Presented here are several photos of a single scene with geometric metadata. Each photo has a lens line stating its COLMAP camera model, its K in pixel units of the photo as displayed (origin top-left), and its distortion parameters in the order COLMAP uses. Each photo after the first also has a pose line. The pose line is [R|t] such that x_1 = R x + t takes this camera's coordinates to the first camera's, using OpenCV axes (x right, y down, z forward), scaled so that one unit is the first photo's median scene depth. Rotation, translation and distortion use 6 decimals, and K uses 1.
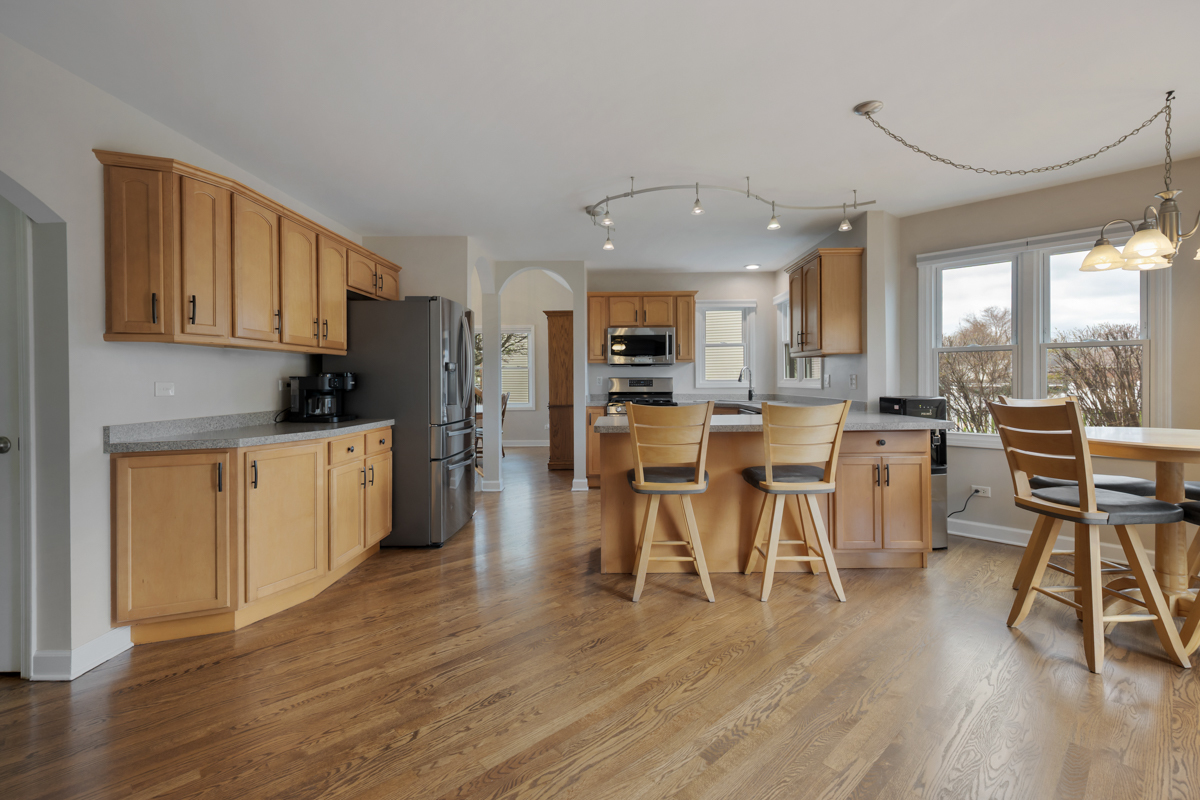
lens RADIAL K [[540.9, 0, 606.1], [0, 540.9, 383.2], [0, 0, 1]] dist [-0.000061, -0.000063]
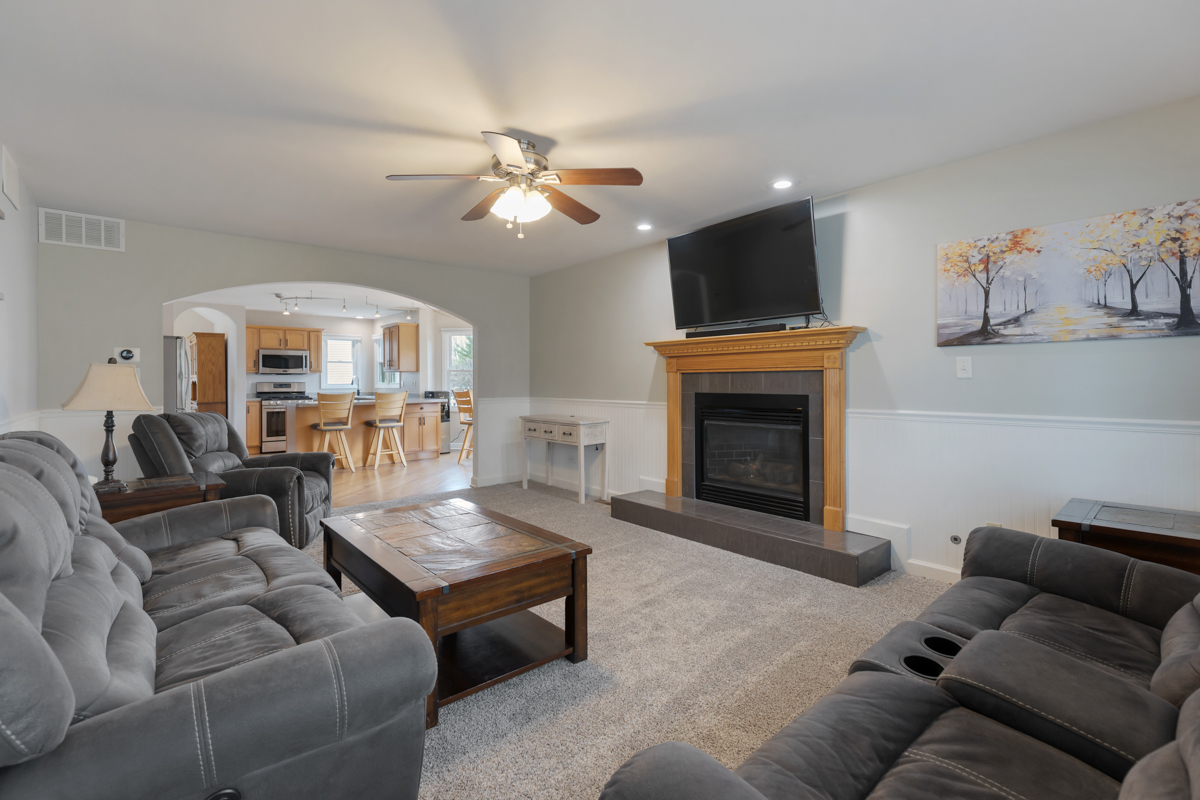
lens RADIAL K [[540.9, 0, 606.1], [0, 540.9, 383.2], [0, 0, 1]] dist [-0.000061, -0.000063]
pose [[0.743649, -0.000109, 0.668570, -0.419989], [0.005030, 0.999973, -0.005431, 0.008090], [-0.668551, 0.007401, 0.743629, -1.129717]]
